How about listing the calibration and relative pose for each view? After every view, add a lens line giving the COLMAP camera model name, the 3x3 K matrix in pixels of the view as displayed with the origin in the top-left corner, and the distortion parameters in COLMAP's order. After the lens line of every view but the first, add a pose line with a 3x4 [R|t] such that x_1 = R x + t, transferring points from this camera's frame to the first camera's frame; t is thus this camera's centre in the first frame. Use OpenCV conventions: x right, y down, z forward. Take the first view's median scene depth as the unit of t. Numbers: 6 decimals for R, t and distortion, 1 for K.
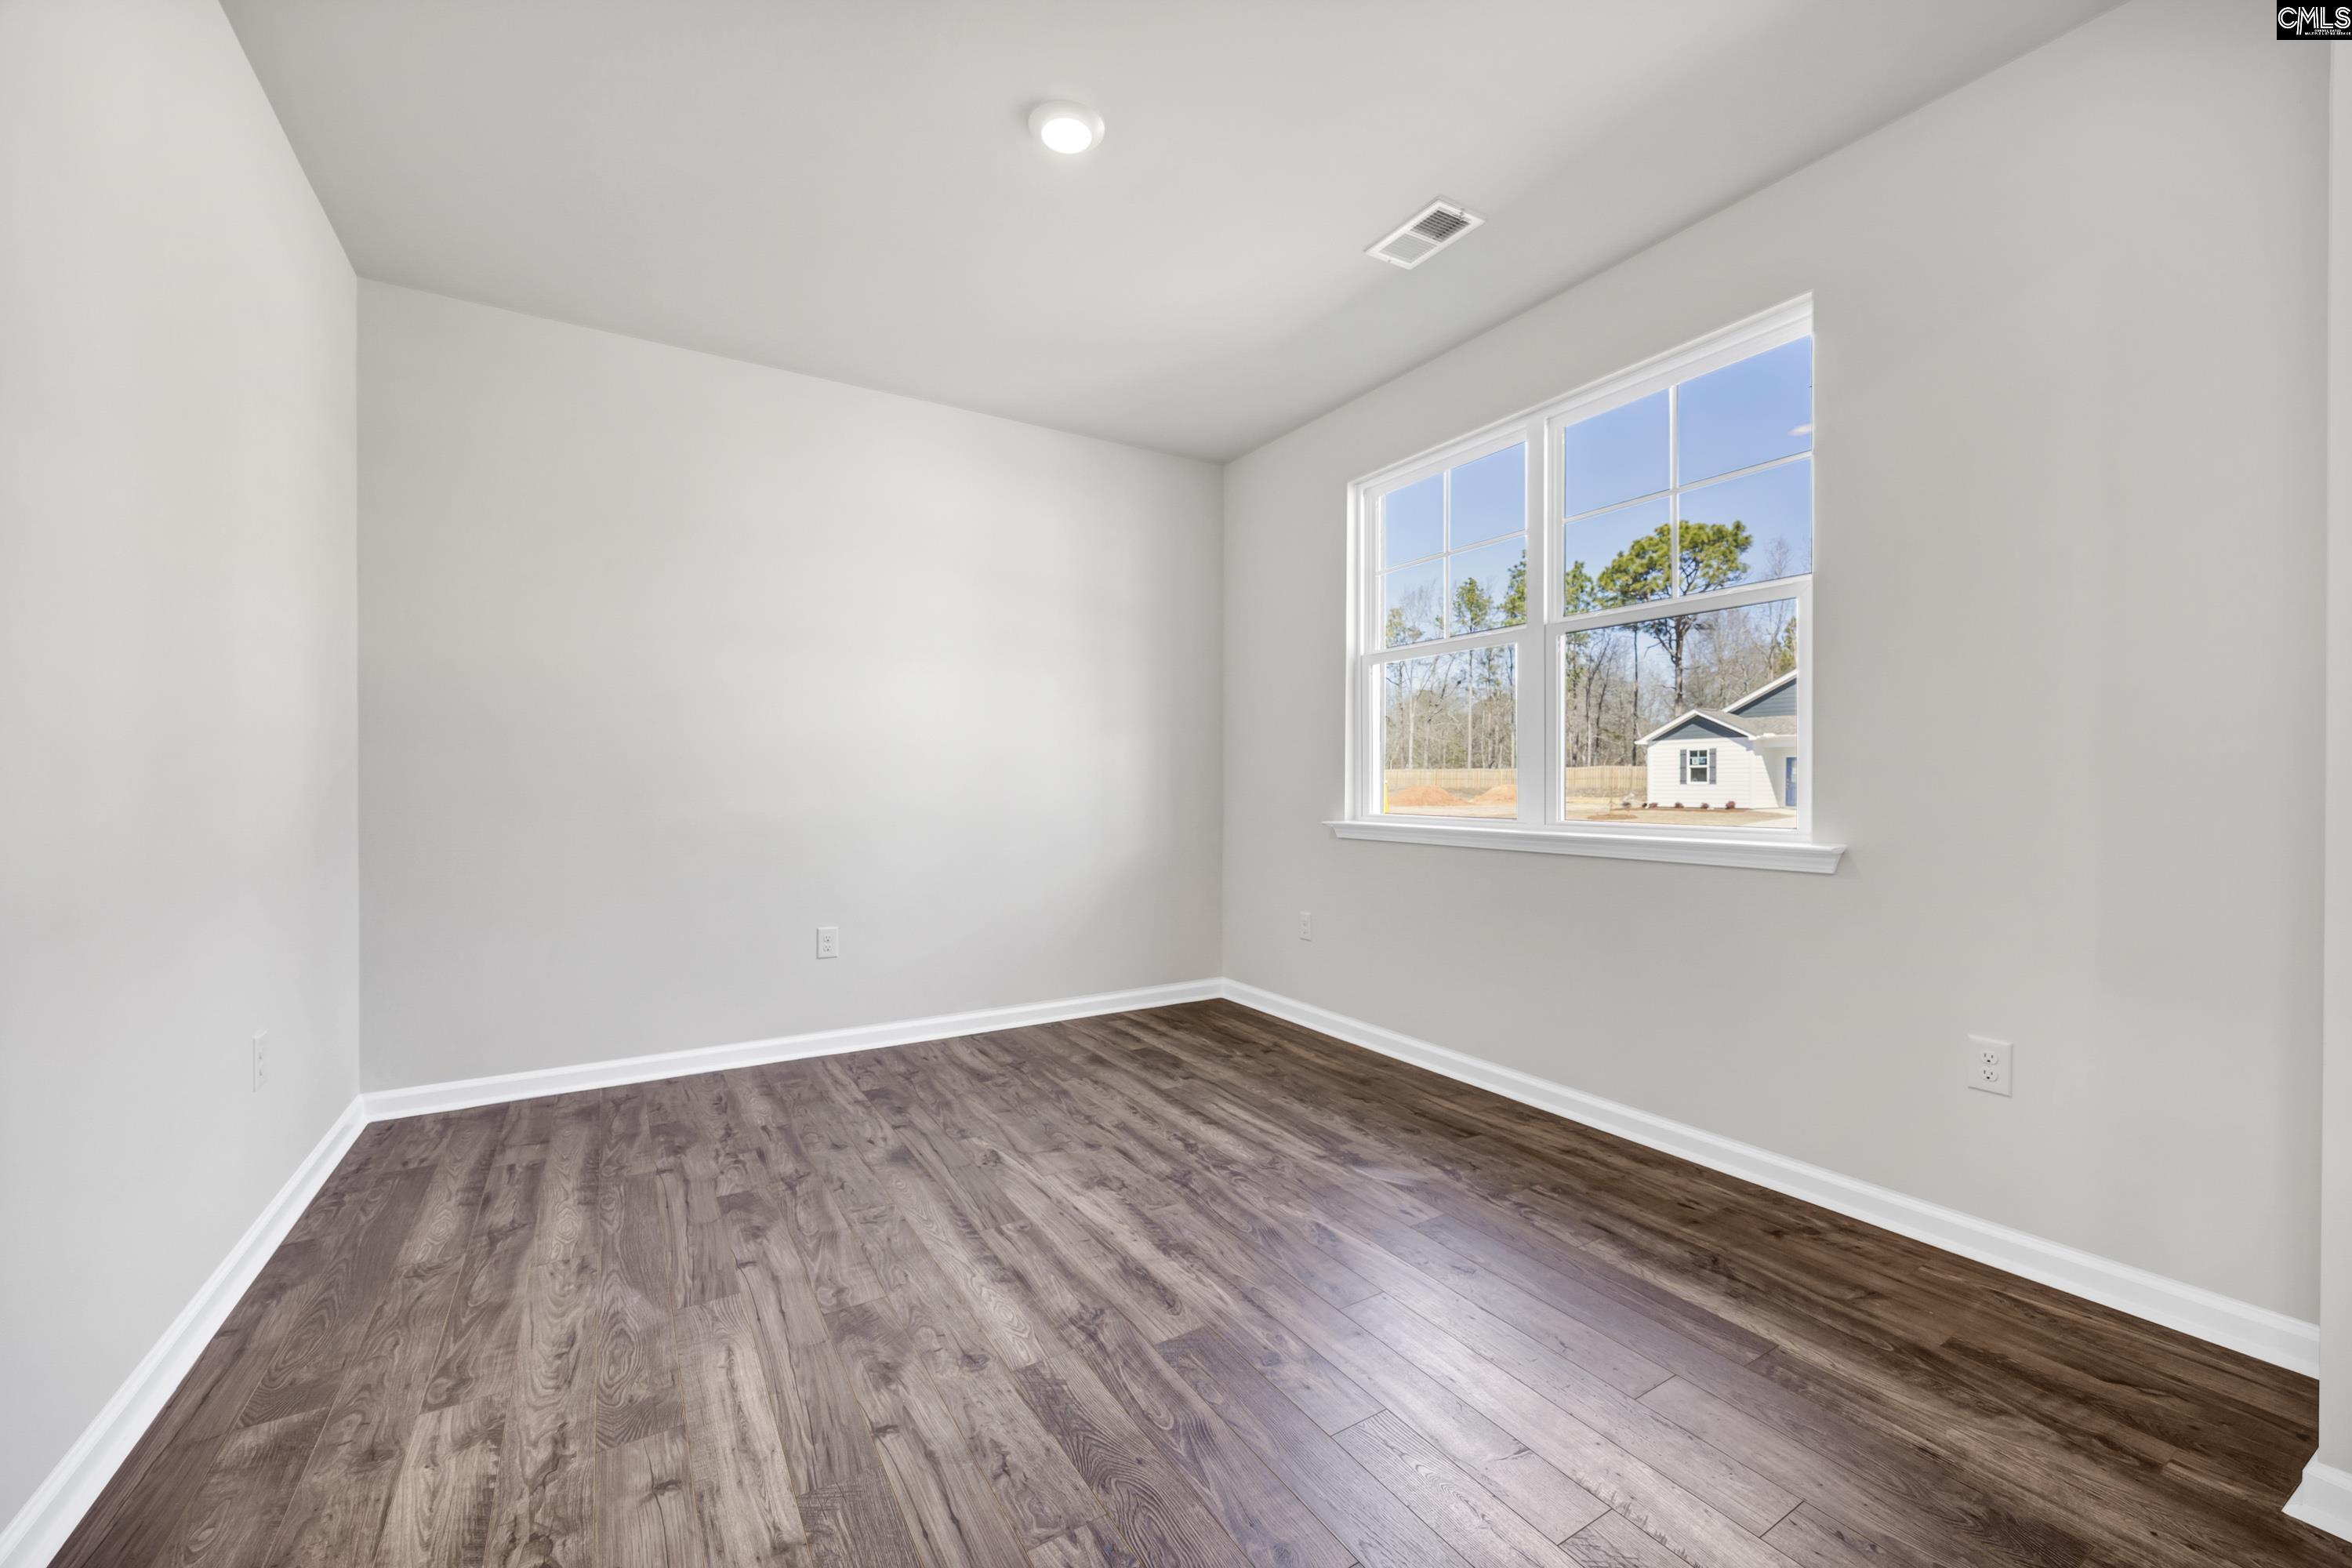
lens RADIAL K [[914.3, 0, 1169.6], [0, 914.3, 781.9], [0, 0, 1]] dist [-0.003933, -0.000099]
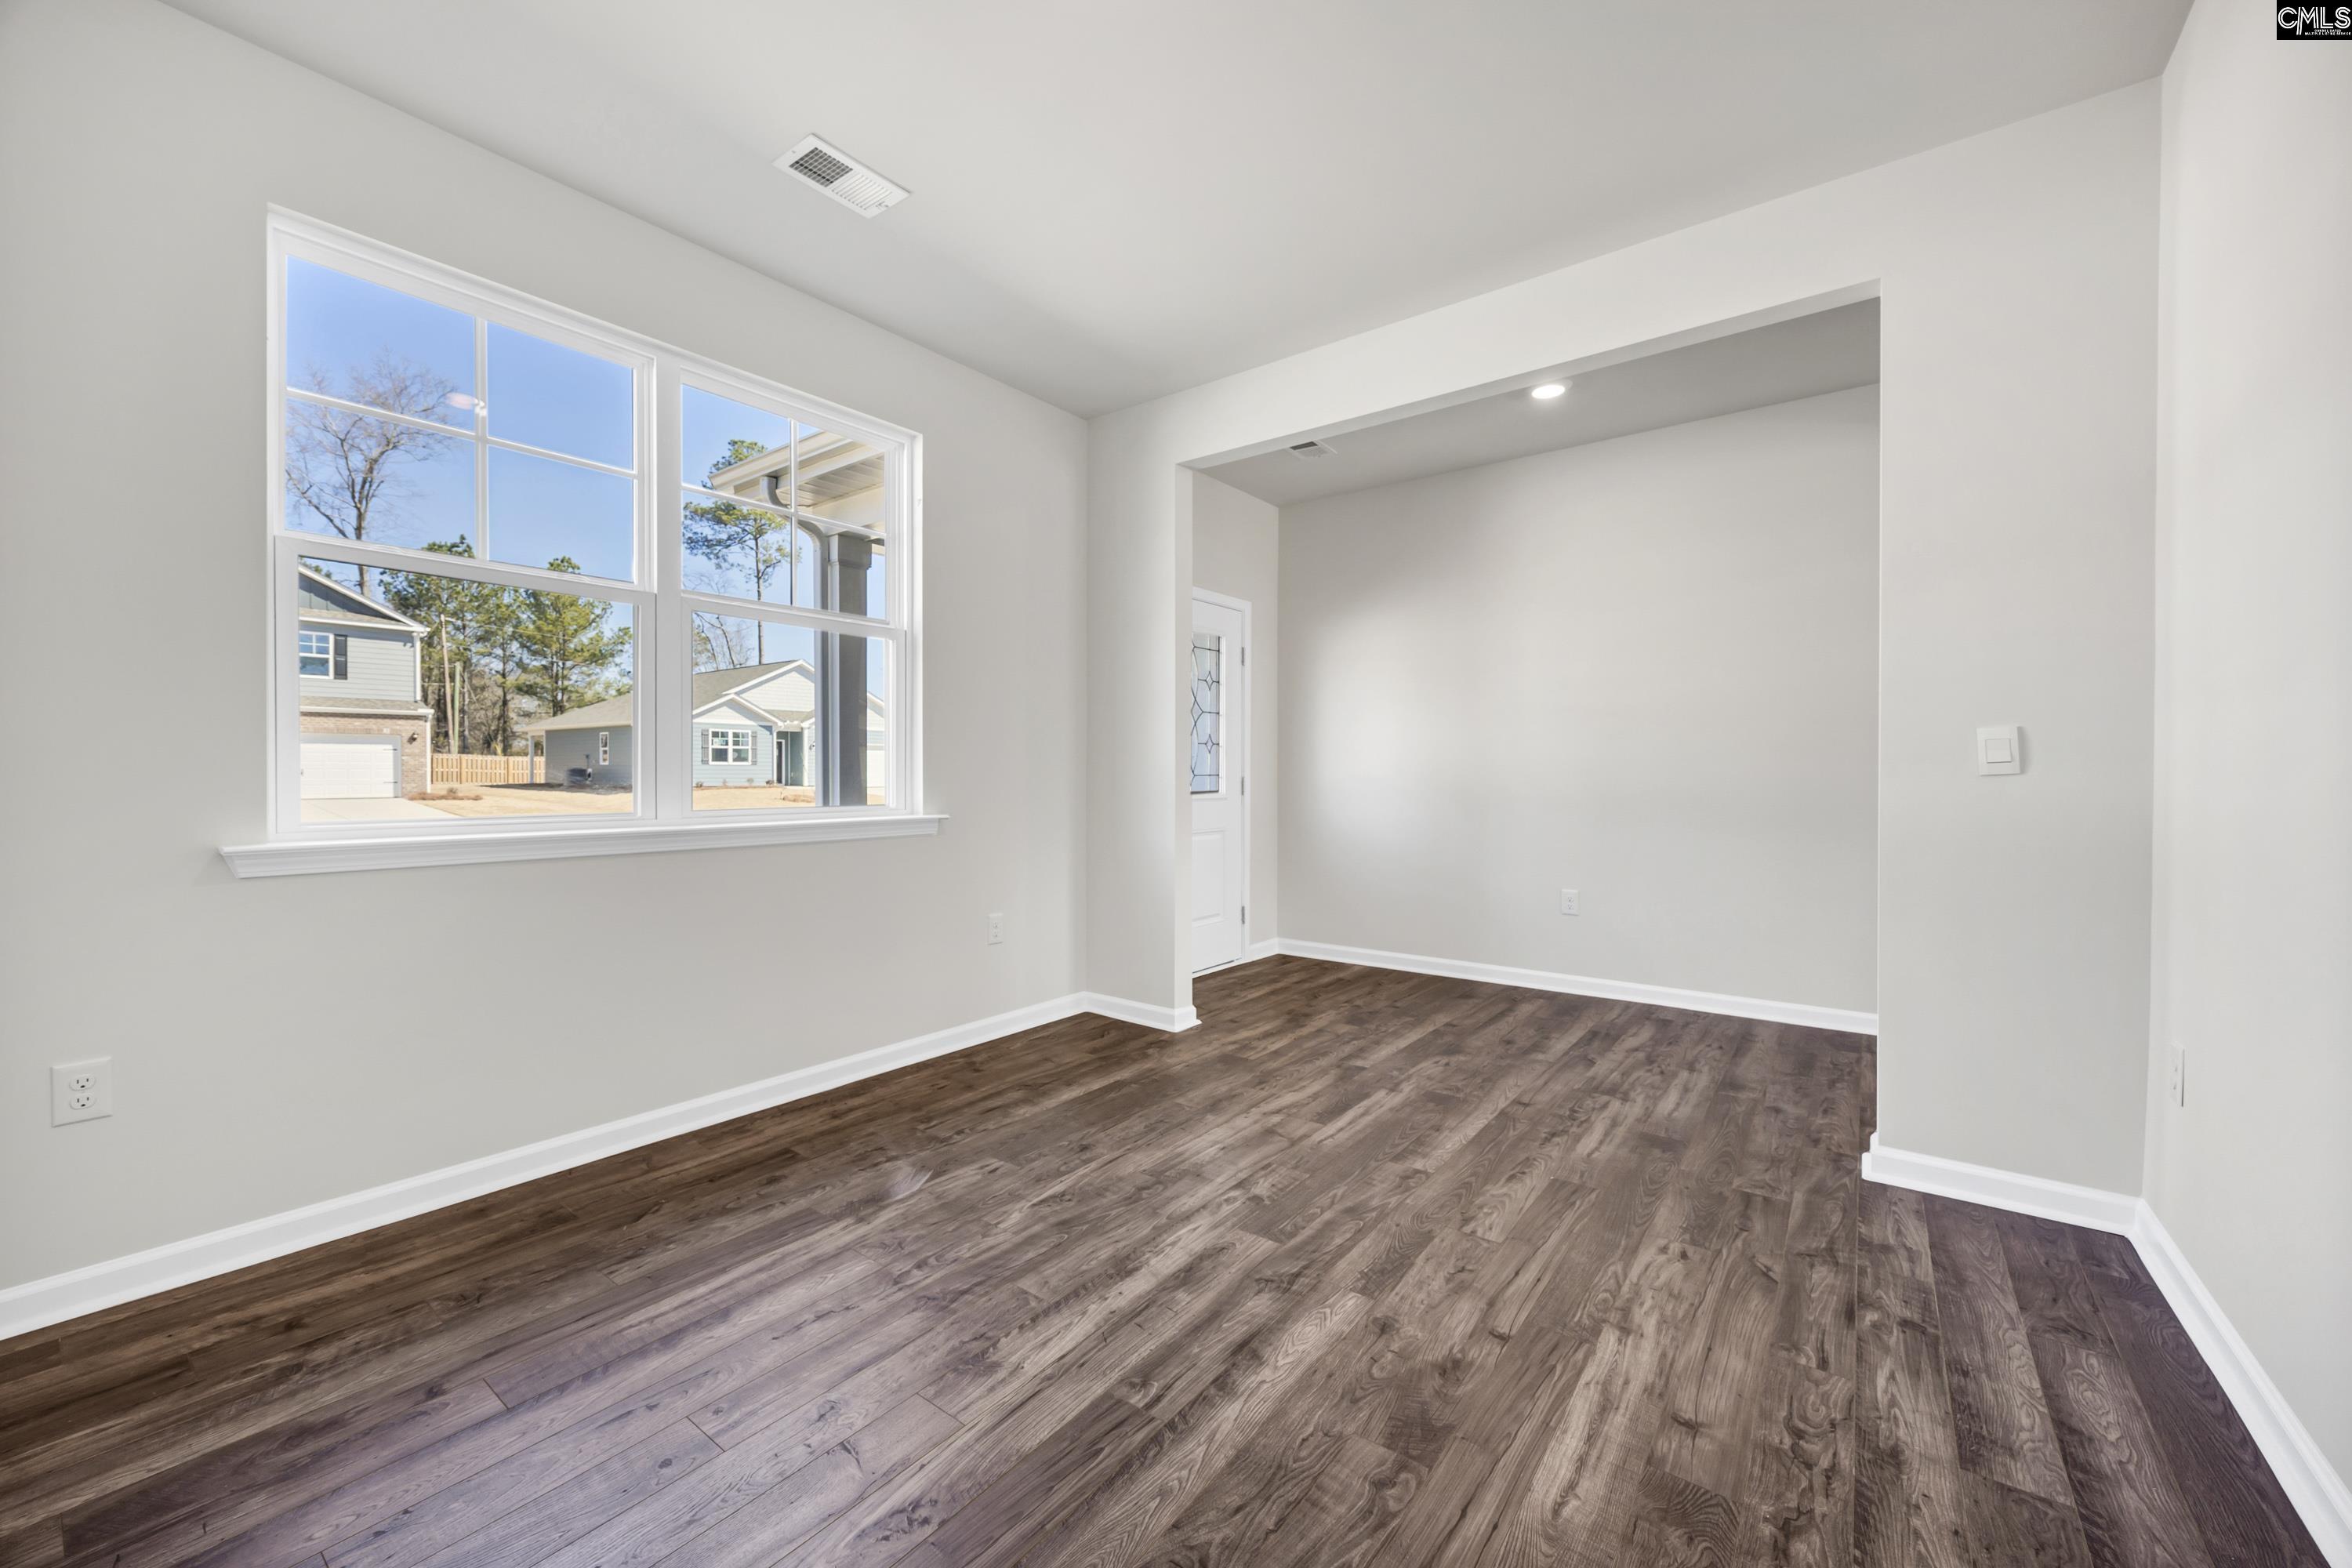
lens RADIAL K [[914.3, 0, 1220.9], [0, 914.3, 765.9], [0, 0, 1]] dist [-0.003933, -0.000099]
pose [[-0.399676, 0.007540, 0.916625, -0.854364], [-0.001530, 0.999959, -0.008893, 0.018136], [-0.916655, -0.004957, -0.399648, 1.250840]]
